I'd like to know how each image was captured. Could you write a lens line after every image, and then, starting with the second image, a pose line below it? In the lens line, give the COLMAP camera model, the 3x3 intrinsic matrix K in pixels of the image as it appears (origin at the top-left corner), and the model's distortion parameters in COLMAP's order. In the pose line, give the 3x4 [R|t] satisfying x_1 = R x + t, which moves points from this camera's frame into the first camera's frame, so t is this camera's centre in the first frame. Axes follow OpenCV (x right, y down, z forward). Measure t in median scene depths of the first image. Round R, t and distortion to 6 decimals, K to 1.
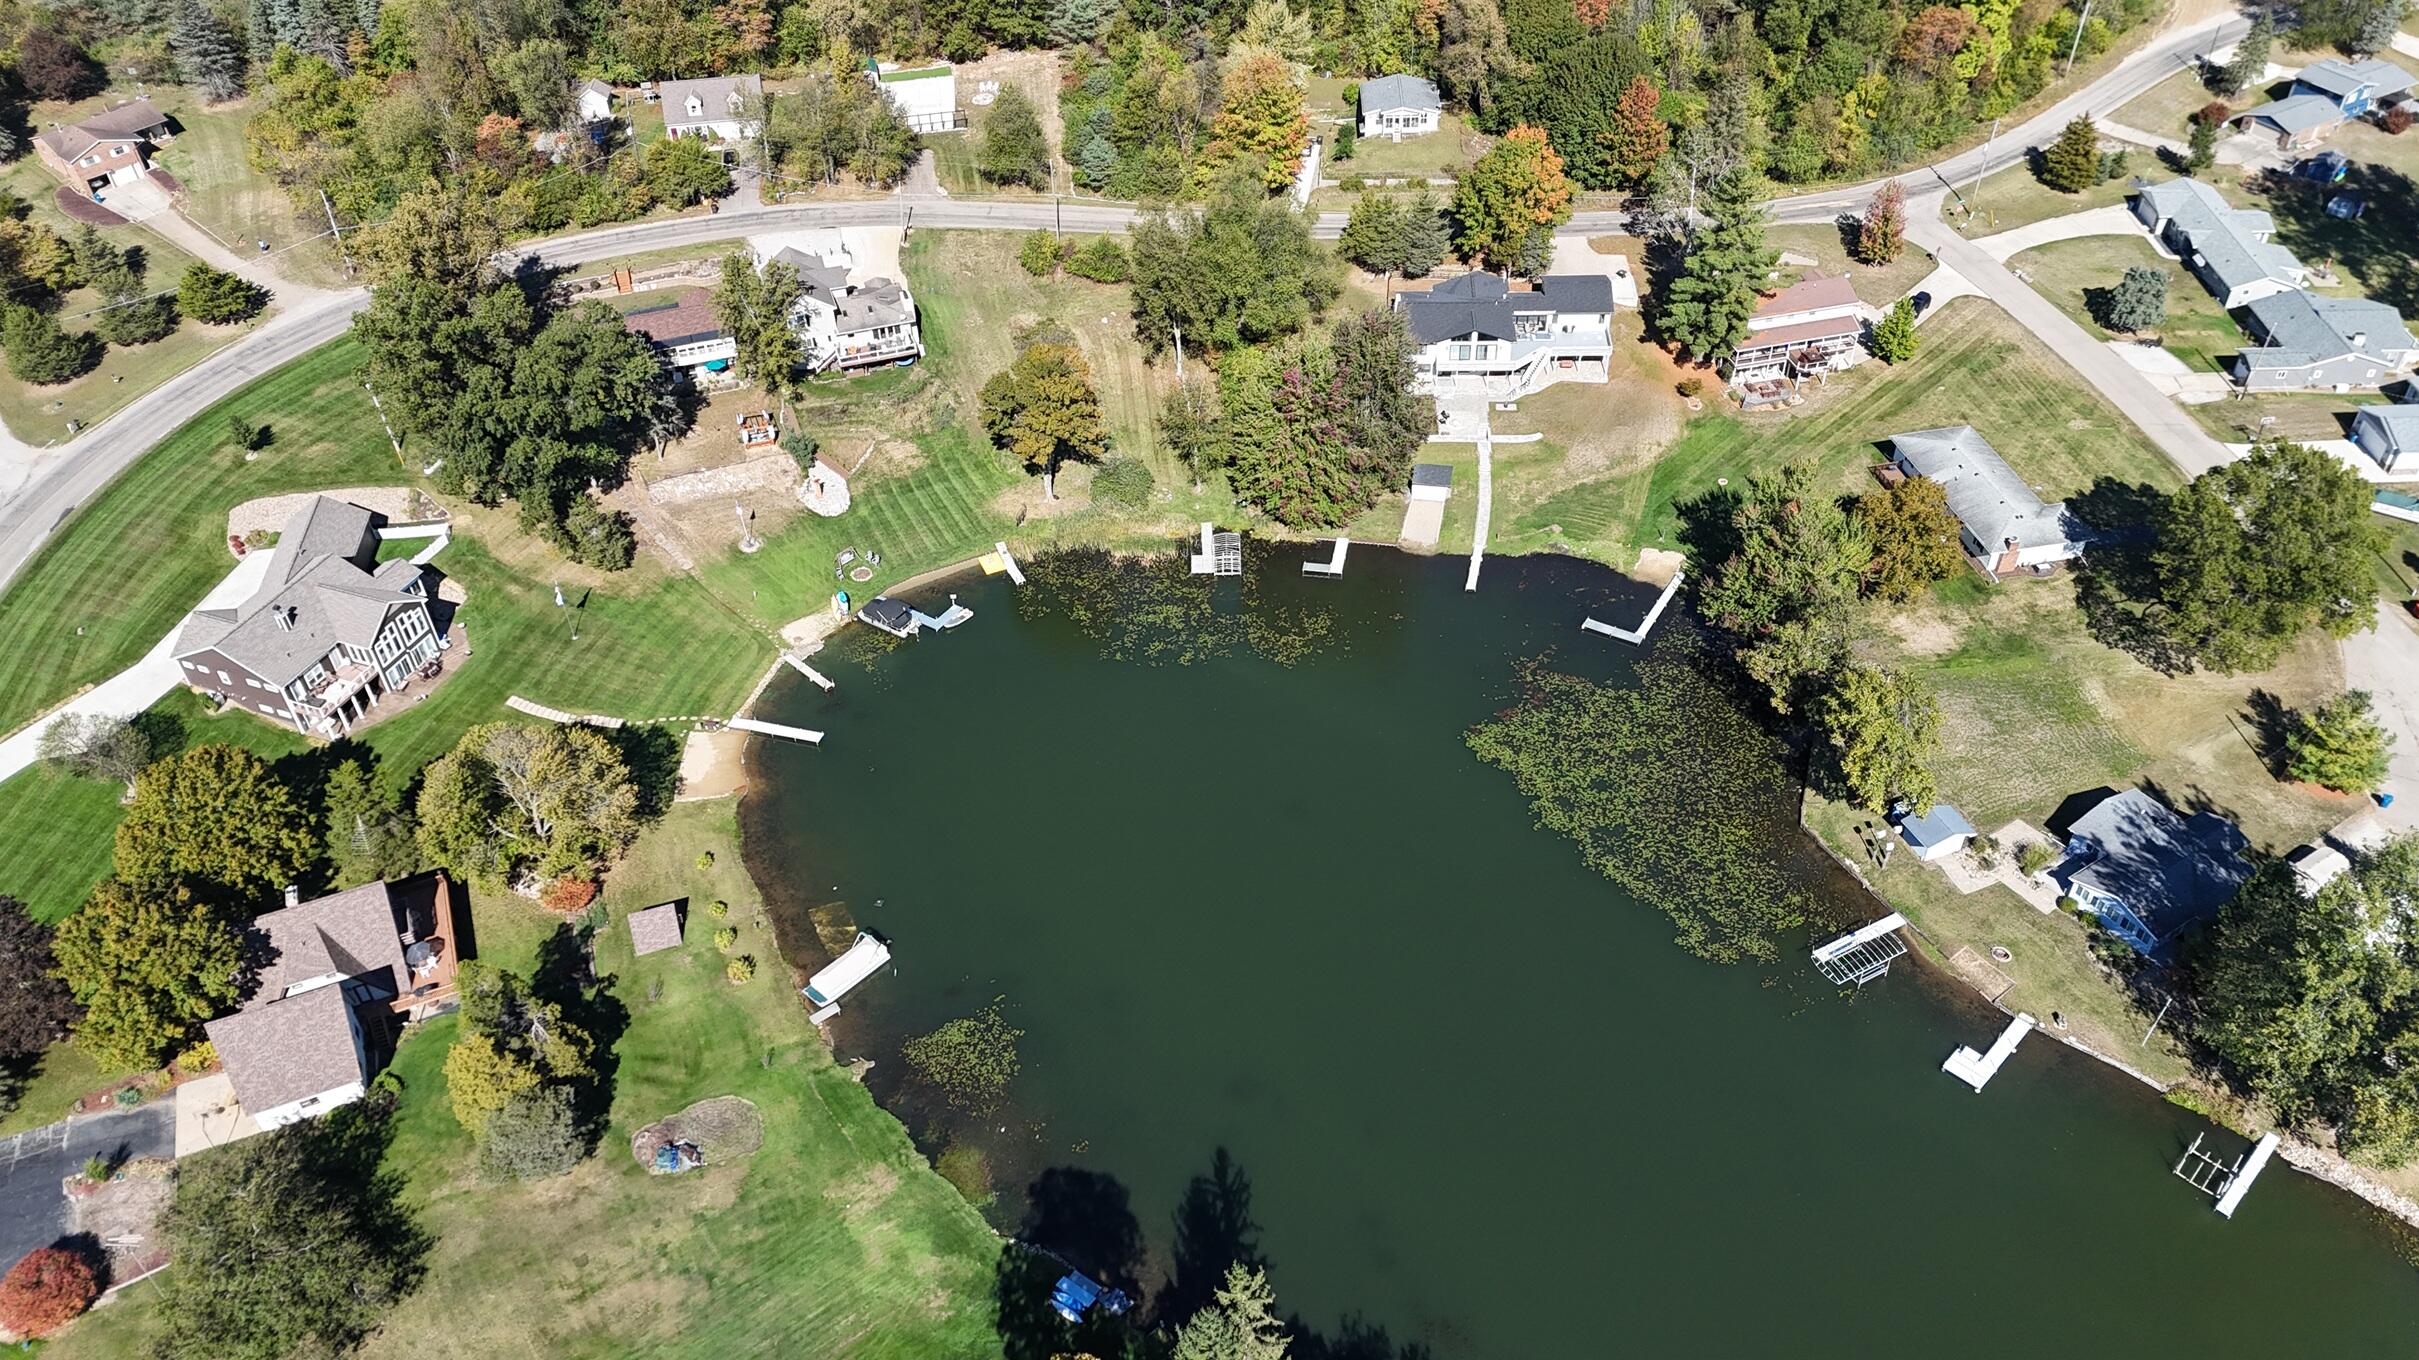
lens RADIAL K [[1769.0, 0, 1213.9], [0, 1769.0, 670.0], [0, 0, 1]] dist [0.116896, -0.179481]
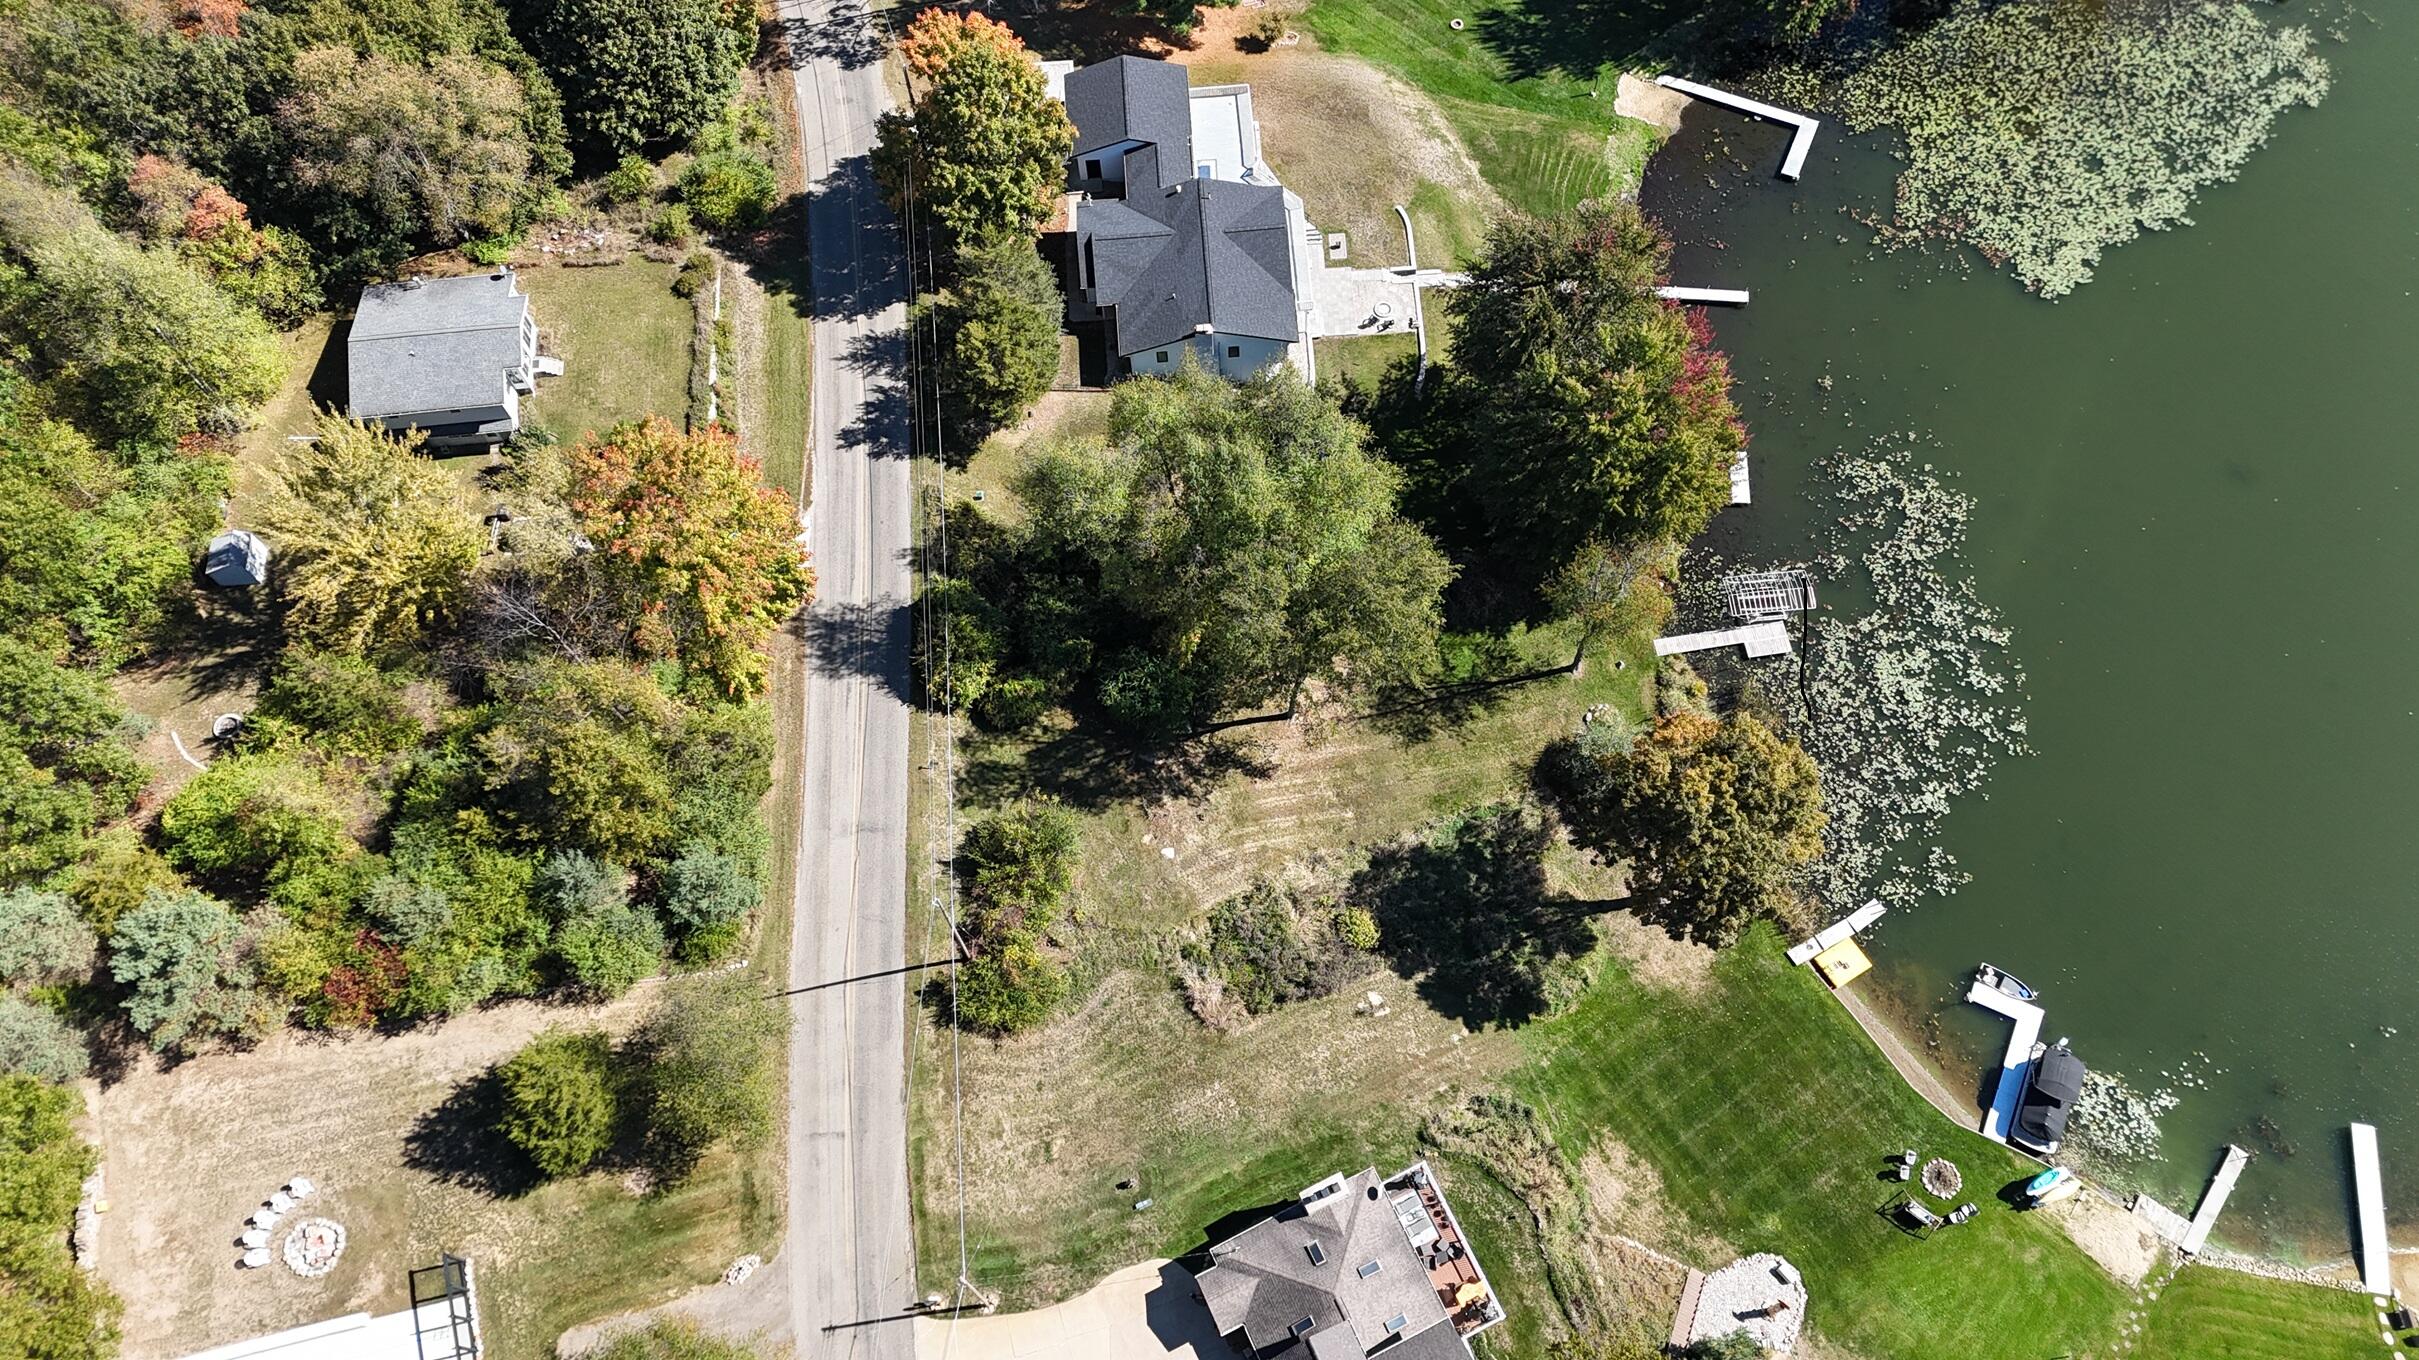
lens RADIAL K [[1767.0, 0, 1209.5], [0, 1767.0, 680.0], [0, 0, 1]] dist [0.066079, -0.068923]
pose [[-0.121625, -0.886476, 0.446507, -0.263791], [0.669898, 0.258631, 0.695950, -0.597943], [-0.732424, 0.383759, 0.562392, 0.740326]]
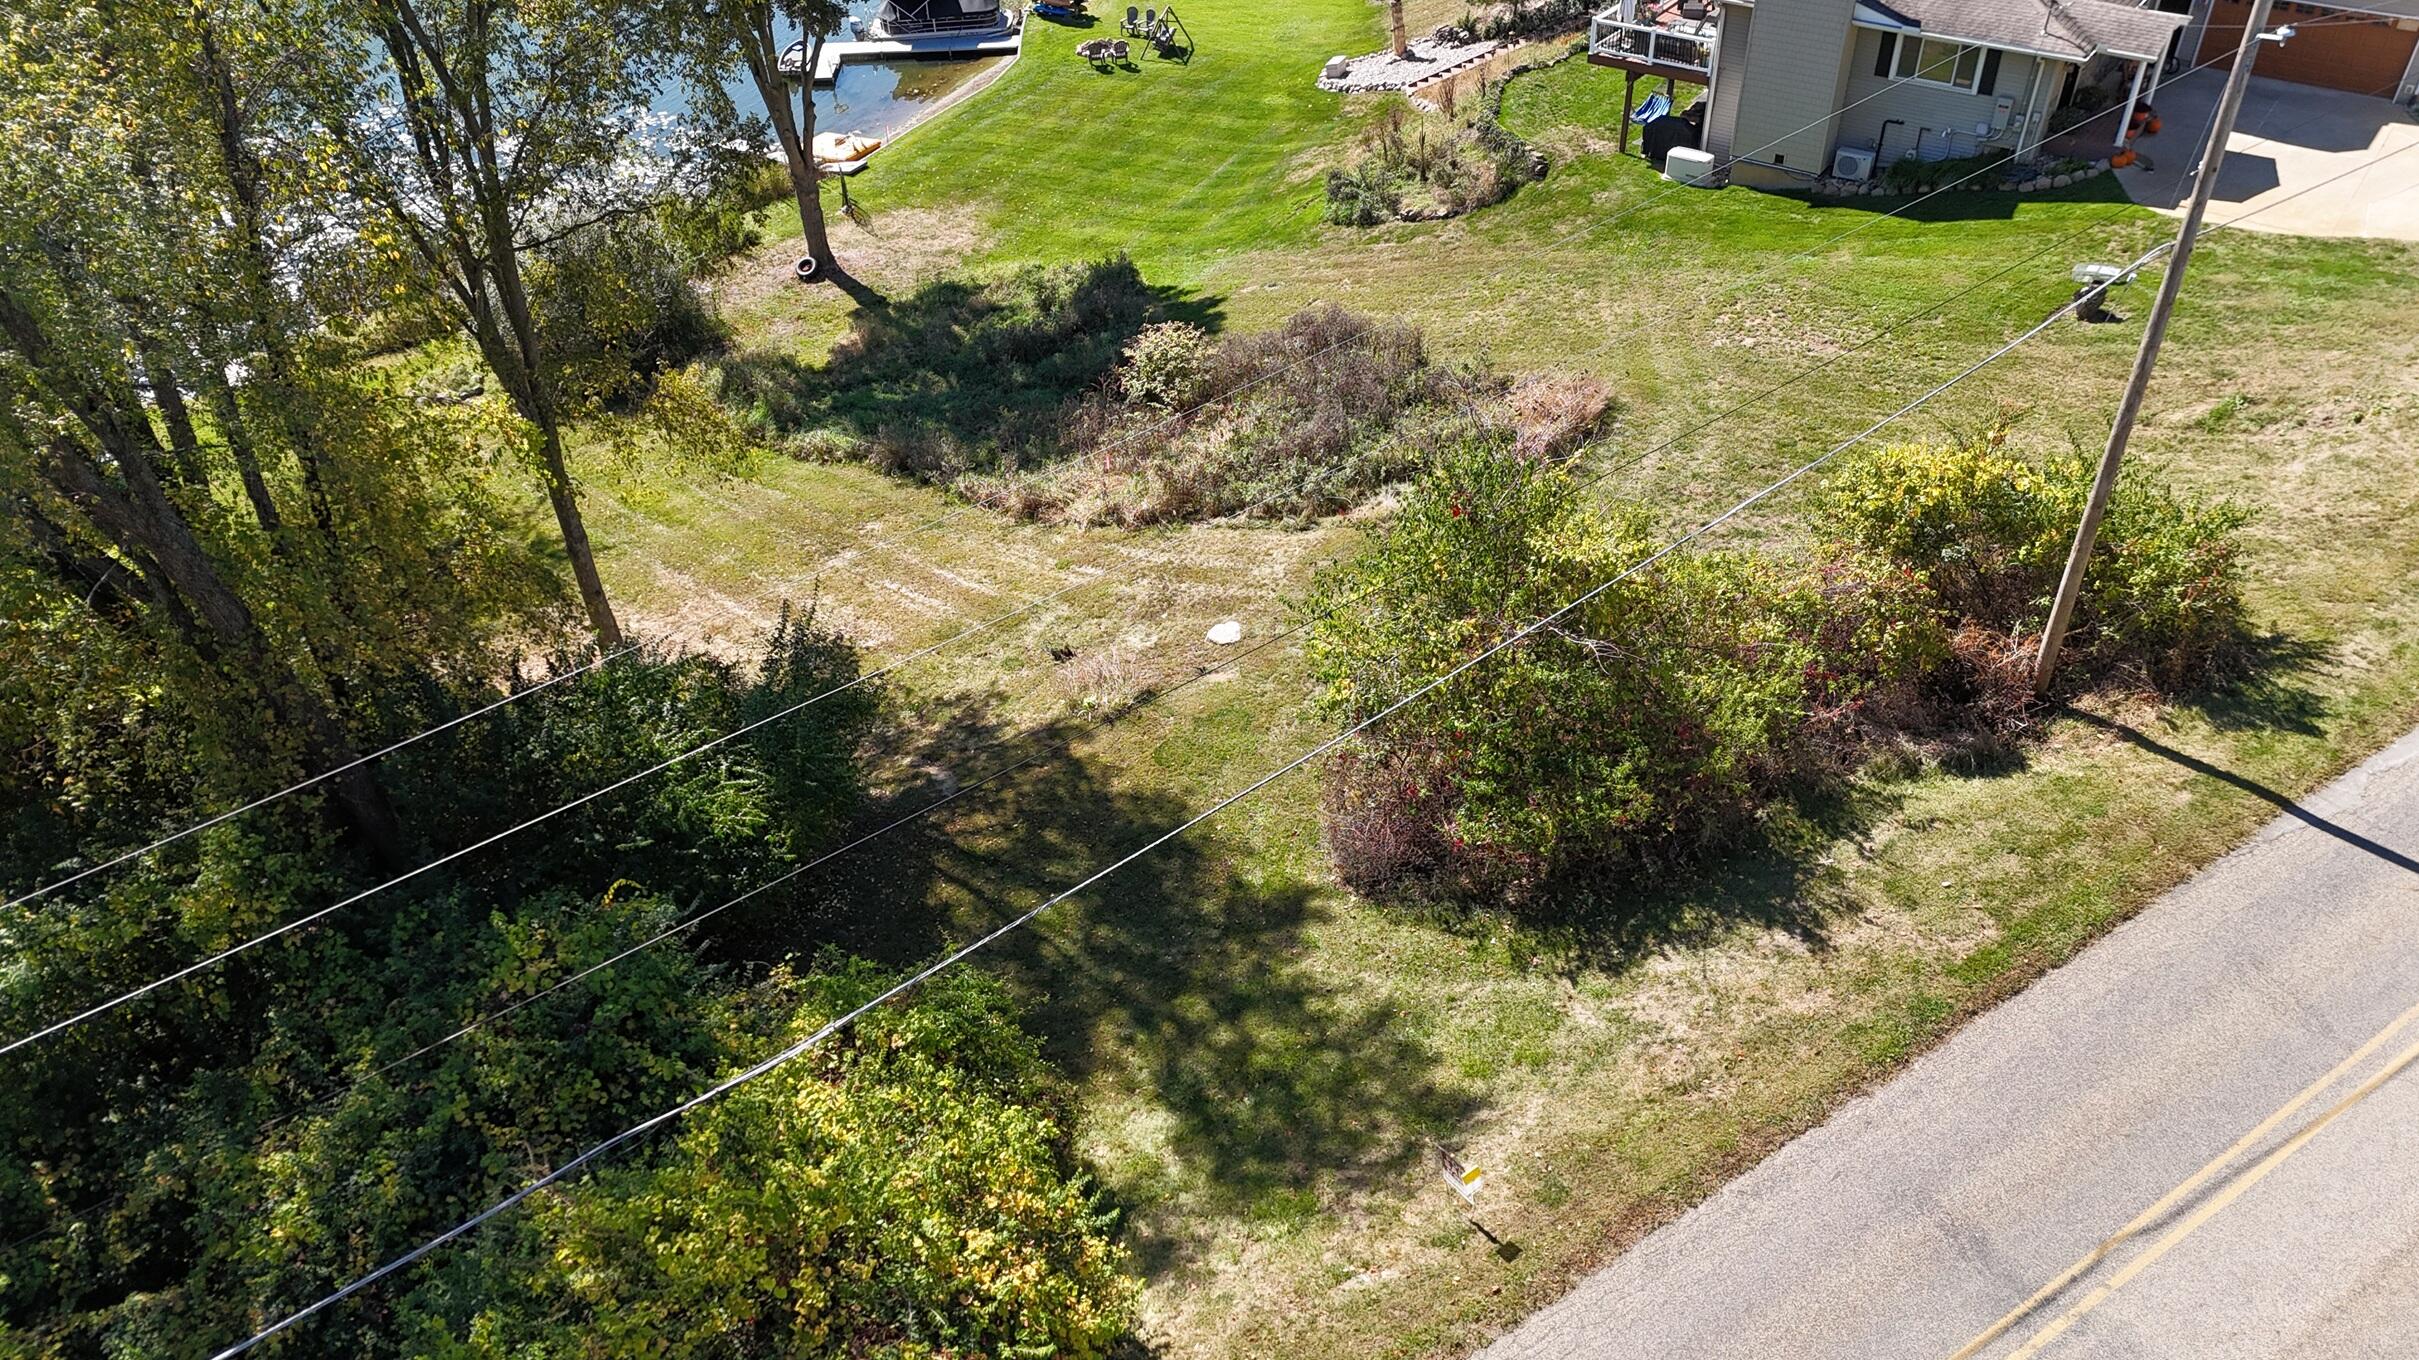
lens RADIAL K [[1770.8, 0, 1214.3], [0, 1770.8, 679.8], [0, 0, 1]] dist [0.083462, -0.092626]
pose [[-0.814826, 0.397506, -0.421957, 0.008933], [-0.337114, 0.267236, 0.902740, -0.364714], [0.471606, 0.877823, -0.083746, 1.095050]]
